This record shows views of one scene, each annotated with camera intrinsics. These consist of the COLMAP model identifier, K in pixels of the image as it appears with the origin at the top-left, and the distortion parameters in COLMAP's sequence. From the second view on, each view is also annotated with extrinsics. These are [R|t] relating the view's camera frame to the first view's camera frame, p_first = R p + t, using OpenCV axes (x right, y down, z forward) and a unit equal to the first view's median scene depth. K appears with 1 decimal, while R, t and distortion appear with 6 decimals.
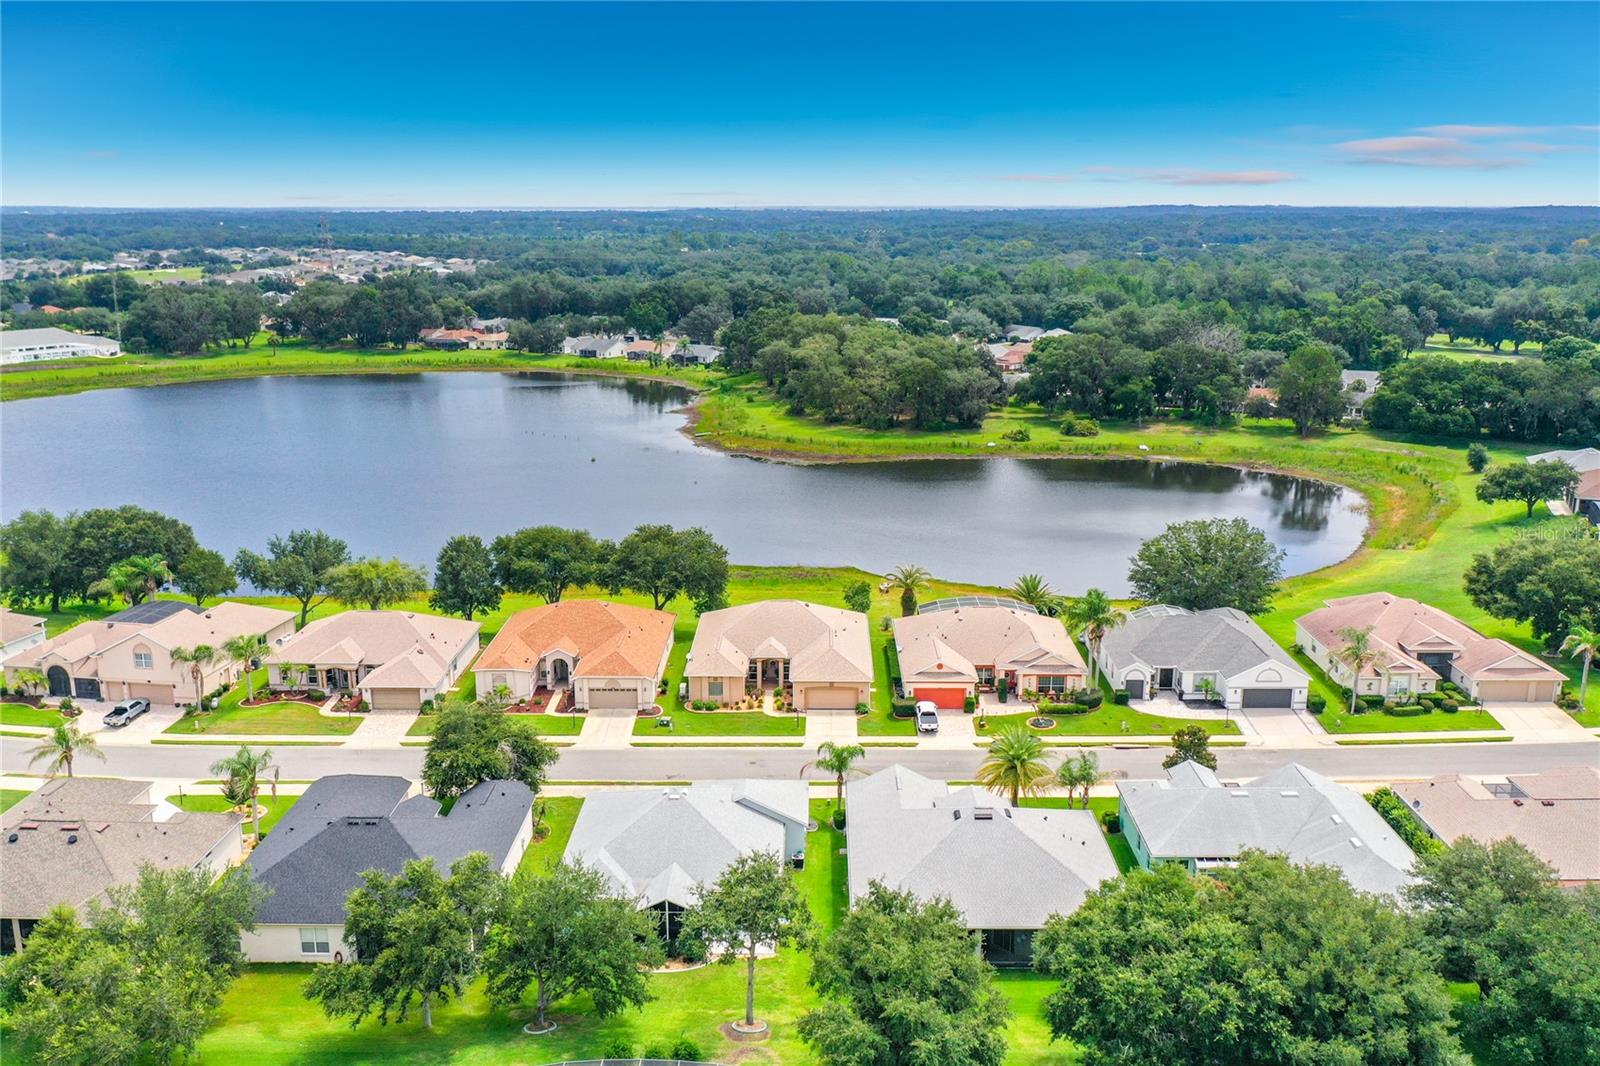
lens RADIAL K [[1364.9, 0, 803.2], [0, 1364.9, 498.3], [0, 0, 1]] dist [-0.016085, -0.001645]
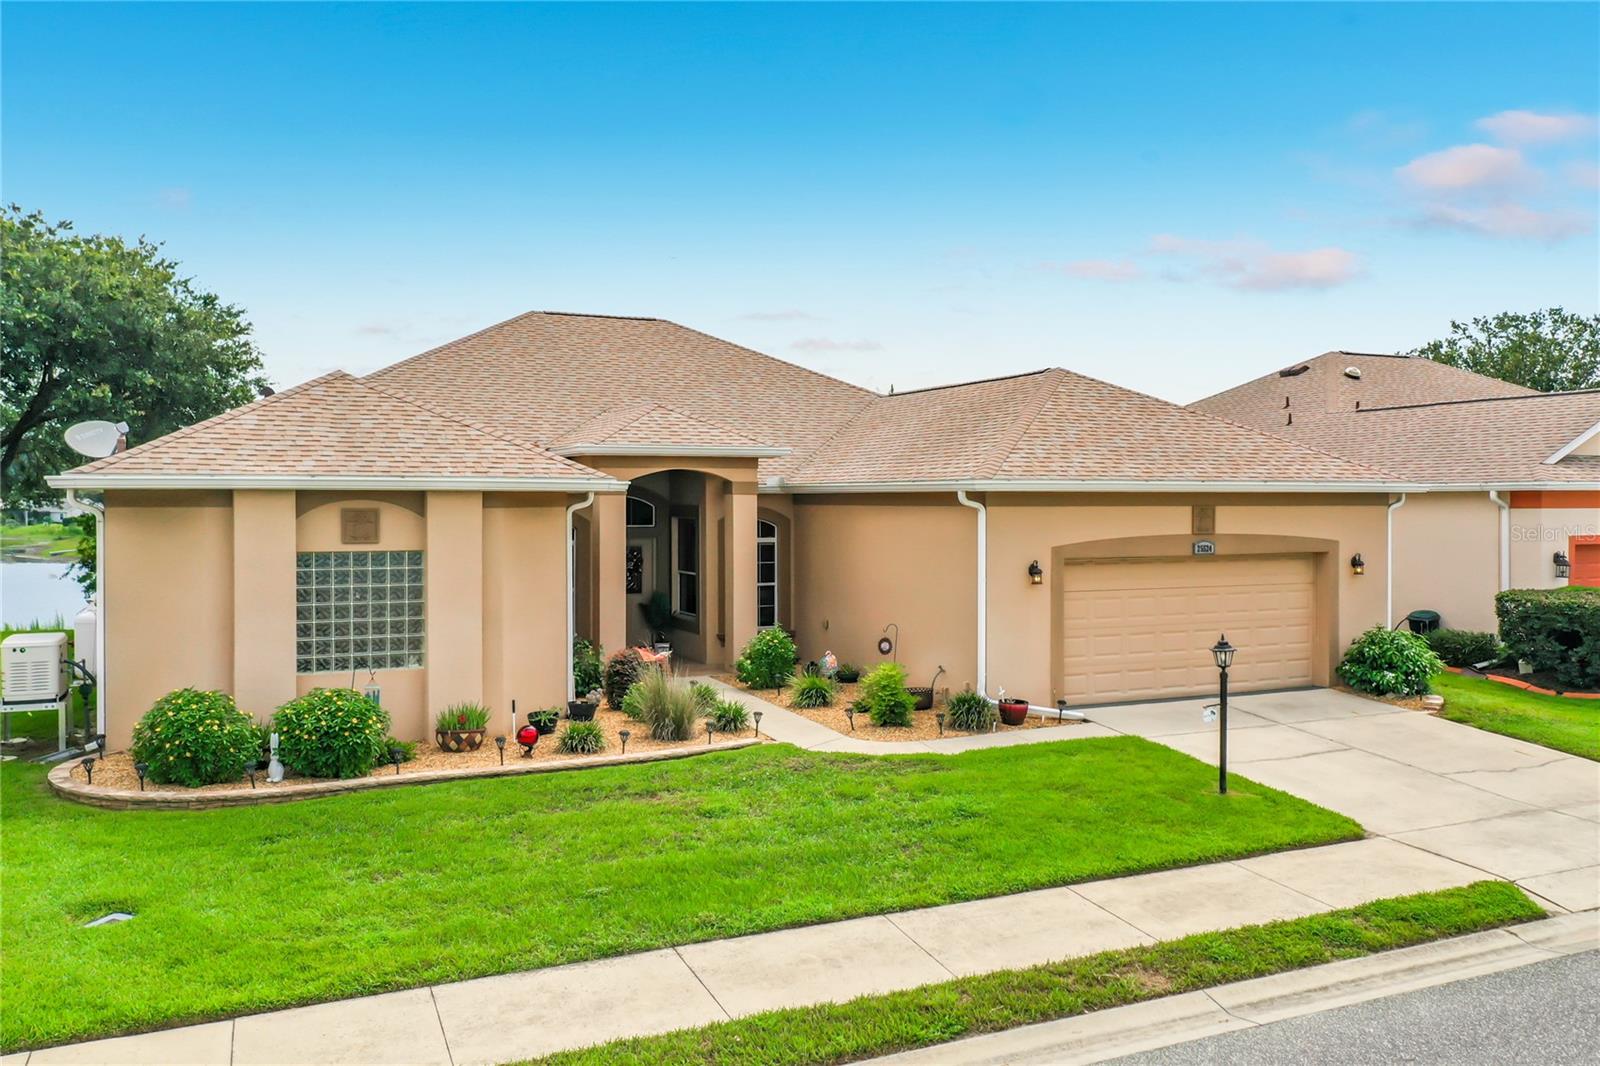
lens RADIAL K [[1353.7, 0, 874.1], [0, 1353.7, 503.6], [0, 0, 1]] dist [0.010673, 0.004740]
pose [[0.889603, 0.000905, 0.456734, -0.066882], [0.094292, 0.978092, -0.185595, 0.133250], [-0.446895, 0.208173, 0.870028, 0.742543]]
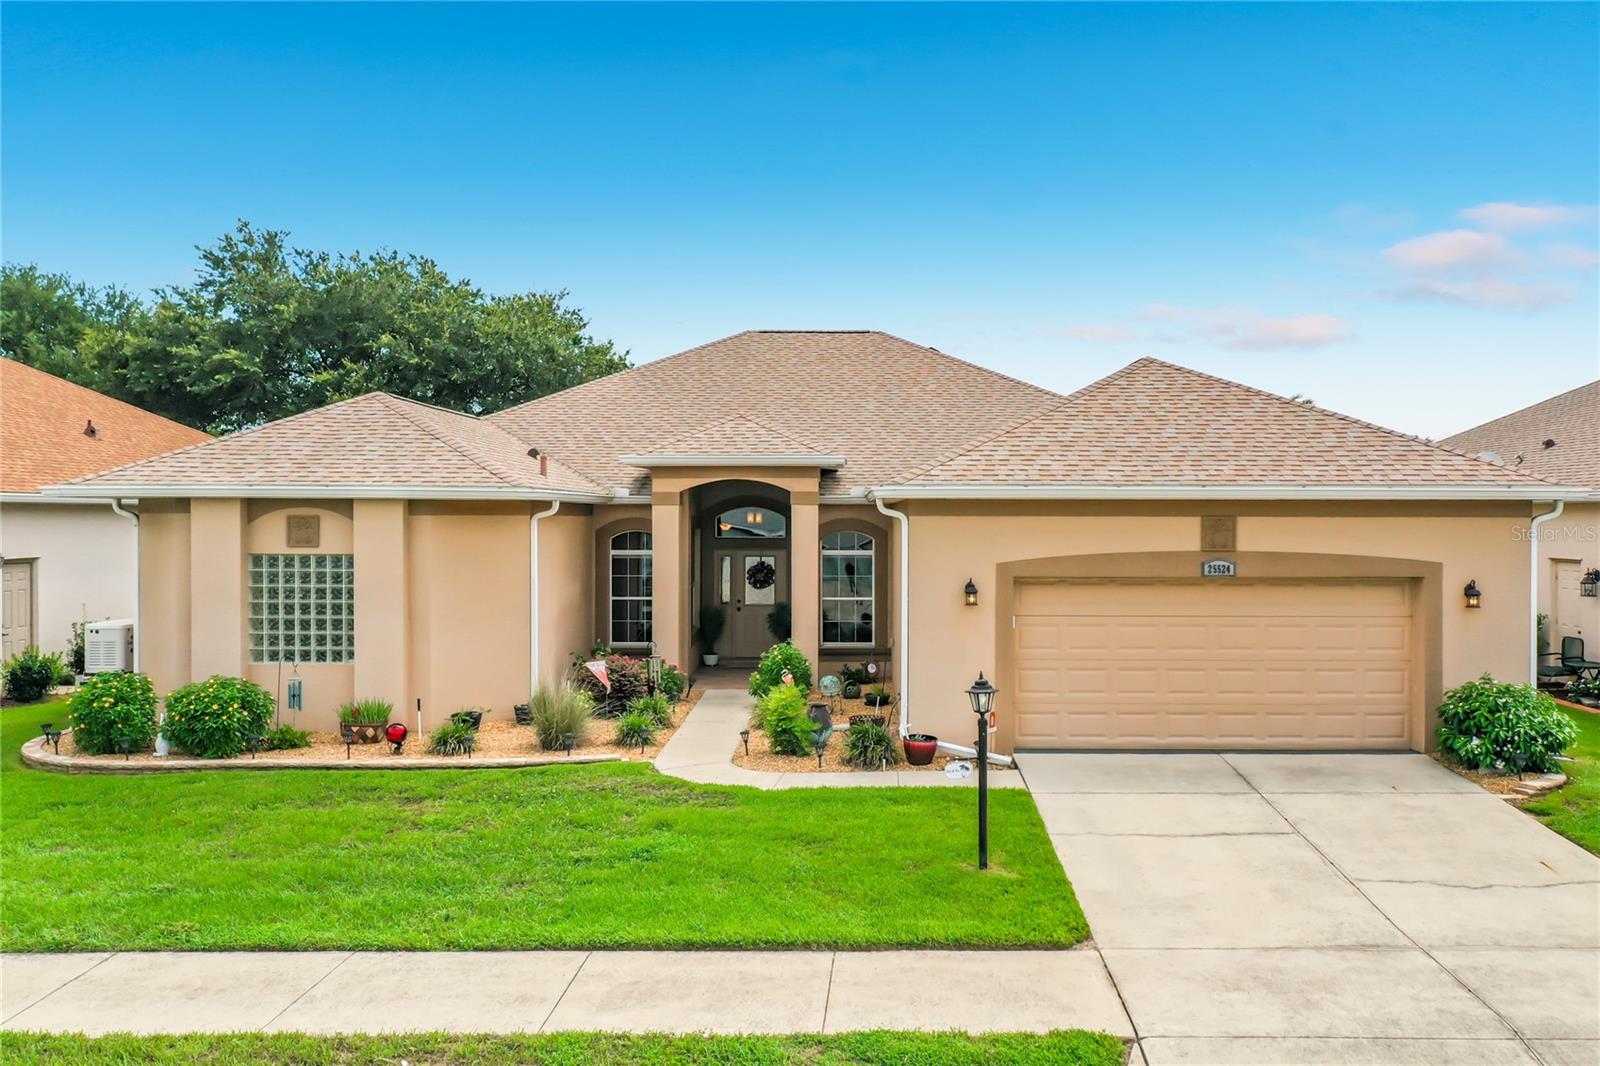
lens RADIAL K [[1311.9, 0, 846.8], [0, 1311.9, 531.3], [0, 0, 1]] dist [0.008809, 0.003539]
pose [[0.999926, 0.004392, 0.011338, -0.011531], [-0.002039, 0.979853, -0.199712, 0.133921], [-0.011987, 0.199674, 0.979789, 0.741993]]
